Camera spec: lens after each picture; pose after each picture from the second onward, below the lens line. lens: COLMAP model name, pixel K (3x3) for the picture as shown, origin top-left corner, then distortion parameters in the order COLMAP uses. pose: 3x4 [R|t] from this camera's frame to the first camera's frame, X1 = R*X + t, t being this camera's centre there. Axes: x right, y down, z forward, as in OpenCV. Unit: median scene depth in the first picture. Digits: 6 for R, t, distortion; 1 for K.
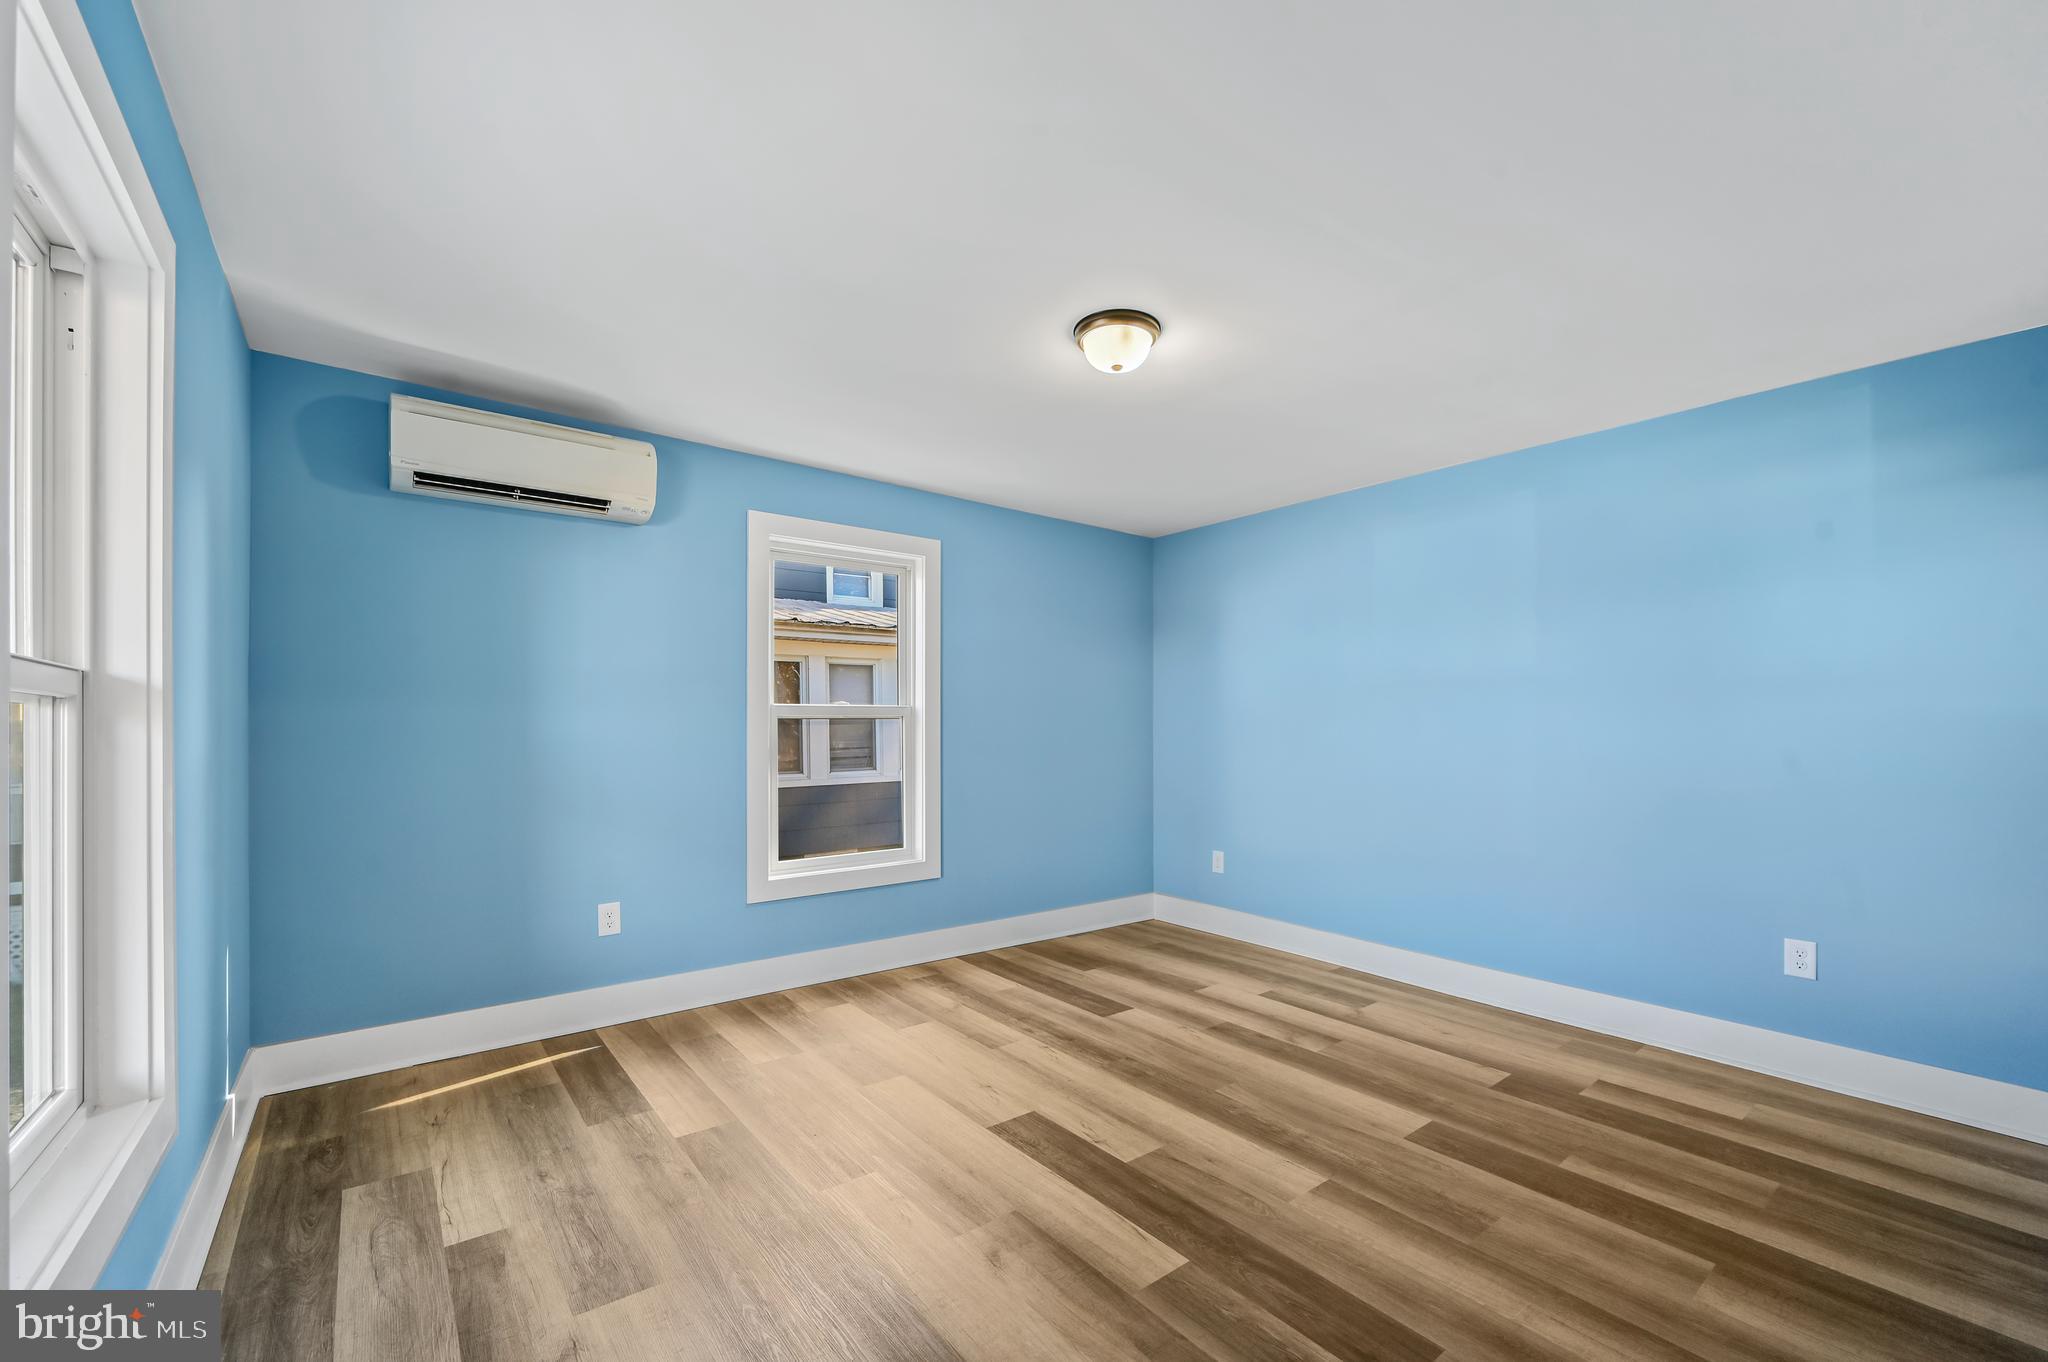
lens RADIAL K [[820.1, 0, 1007.4], [0, 820.1, 725.8], [0, 0, 1]] dist [-0.002620, -0.000482]
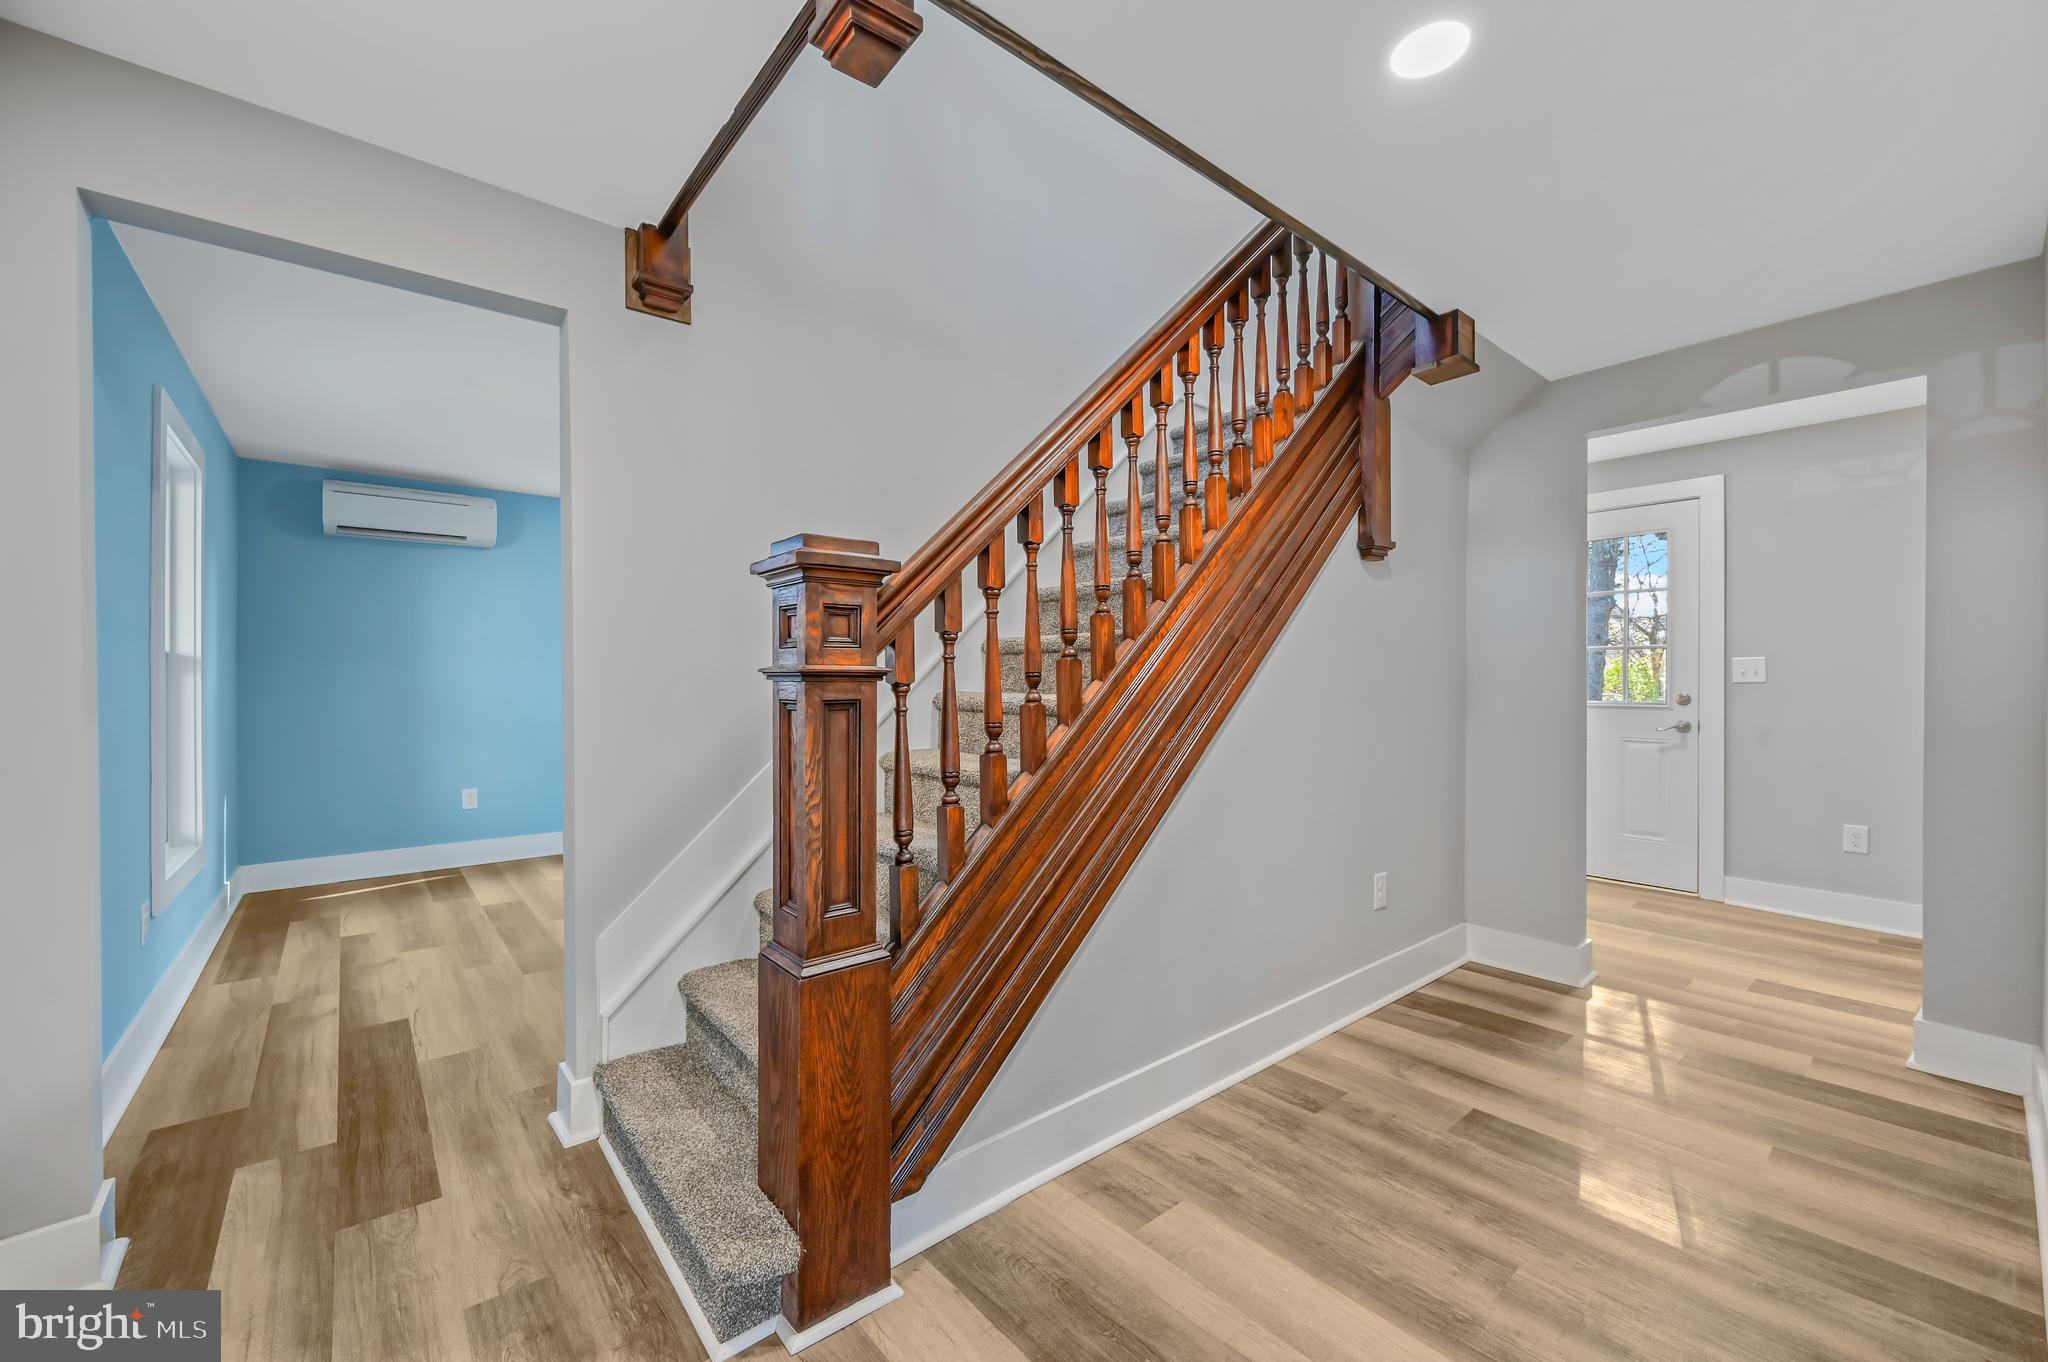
lens RADIAL K [[820.1, 0, 1025.5], [0, 820.1, 674.6], [0, 0, 1]] dist [-0.002620, -0.000482]
pose [[0.999544, -0.000213, 0.030199, 0.662310], [0.000197, 1.000000, 0.000555, -0.003724], [-0.030199, -0.000549, 0.999544, -0.750930]]
